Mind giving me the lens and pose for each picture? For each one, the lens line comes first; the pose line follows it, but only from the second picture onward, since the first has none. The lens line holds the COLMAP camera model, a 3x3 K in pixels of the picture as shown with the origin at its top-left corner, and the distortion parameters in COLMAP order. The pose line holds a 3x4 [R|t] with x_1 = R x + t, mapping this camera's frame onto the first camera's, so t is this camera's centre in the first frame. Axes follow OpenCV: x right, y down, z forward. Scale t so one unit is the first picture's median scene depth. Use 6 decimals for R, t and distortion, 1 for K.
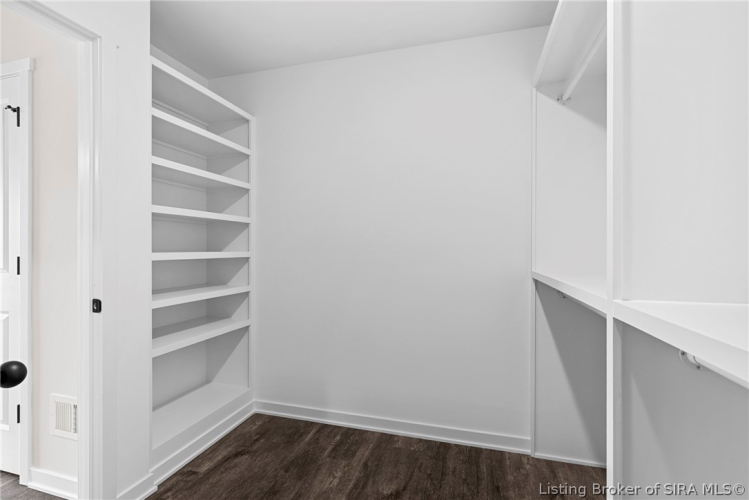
lens RADIAL K [[343.0, 0, 374.5], [0, 343.0, 249.3], [0, 0, 1]] dist [0.000206, 0.000081]
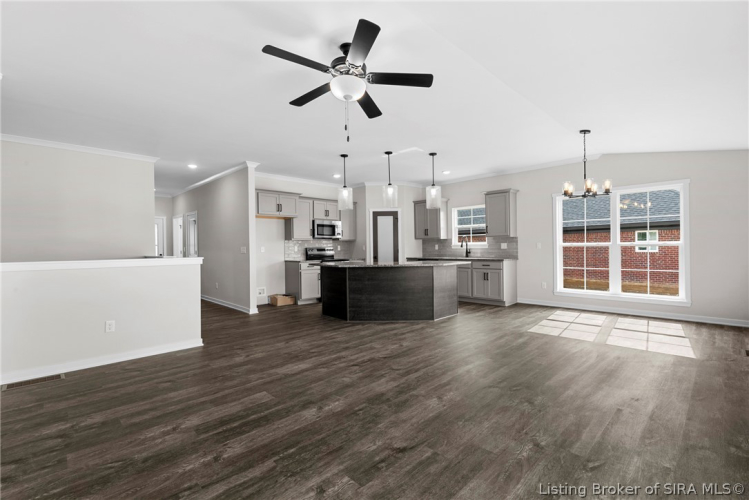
lens RADIAL K [[343.0, 0, 375.4], [0, 343.0, 247.6], [0, 0, 1]] dist [0.000206, 0.000081]
pose [[-0.871762, 0.009562, 0.489837, -0.816711], [0.009750, 0.999950, -0.002167, -0.002491], [-0.489833, 0.002887, -0.871812, 1.890643]]
